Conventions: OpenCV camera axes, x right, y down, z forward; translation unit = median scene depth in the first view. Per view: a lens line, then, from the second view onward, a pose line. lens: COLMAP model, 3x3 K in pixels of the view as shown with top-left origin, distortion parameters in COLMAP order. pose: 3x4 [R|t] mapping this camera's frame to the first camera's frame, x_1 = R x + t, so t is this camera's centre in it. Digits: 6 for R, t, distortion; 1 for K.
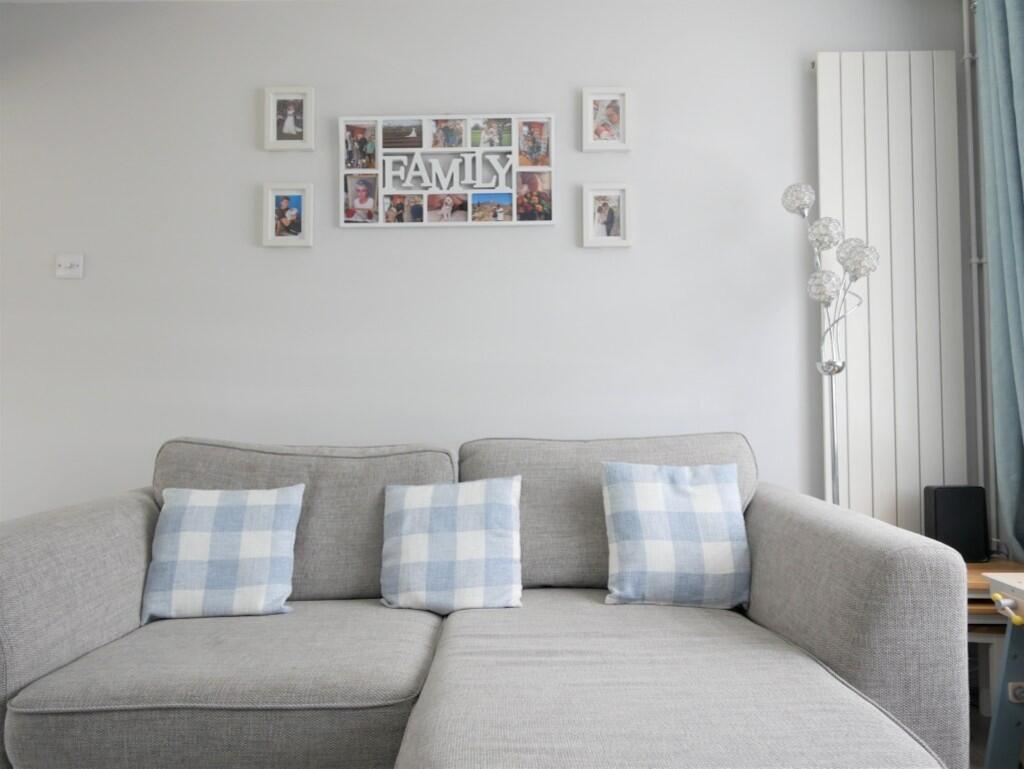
lens RADIAL K [[672.0, 0, 509.4], [0, 672.0, 386.5], [0, 0, 1]] dist [0.000386, 0.003061]
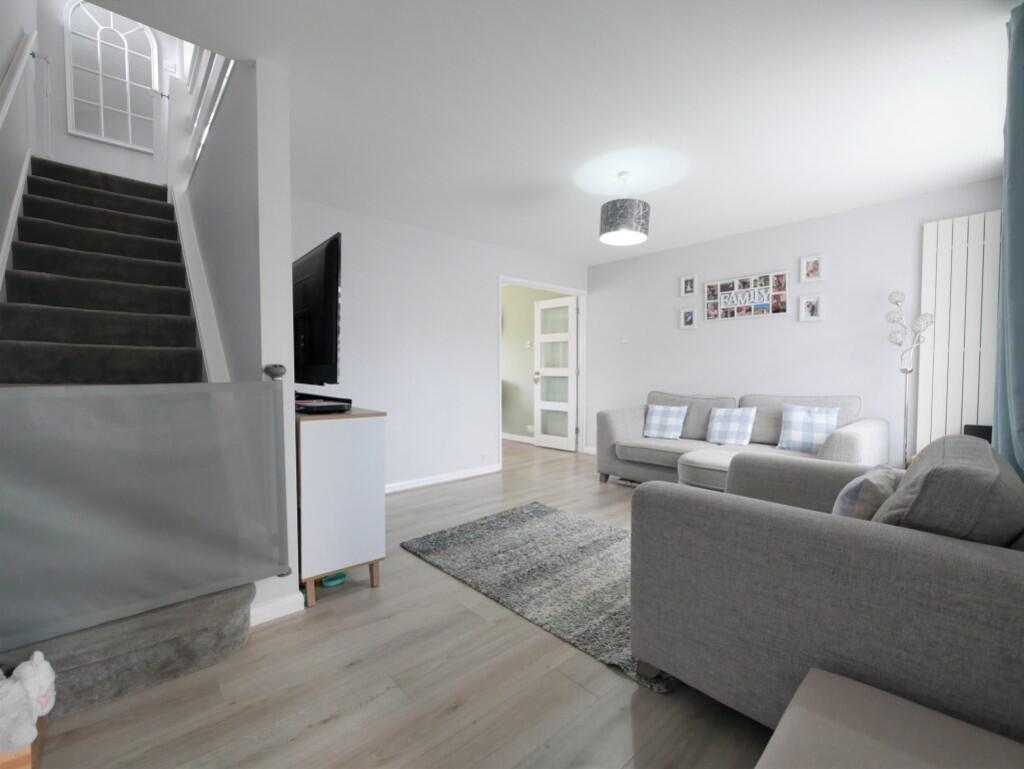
lens RADIAL K [[434.9, 0, 506.6], [0, 434.9, 386.2], [0, 0, 1]] dist [-0.001938, -0.000918]
pose [[0.663529, 0.027651, -0.747640, 0.609771], [0.027103, 0.997772, 0.060955, -0.092865], [0.747660, -0.060708, 0.661301, -0.940390]]
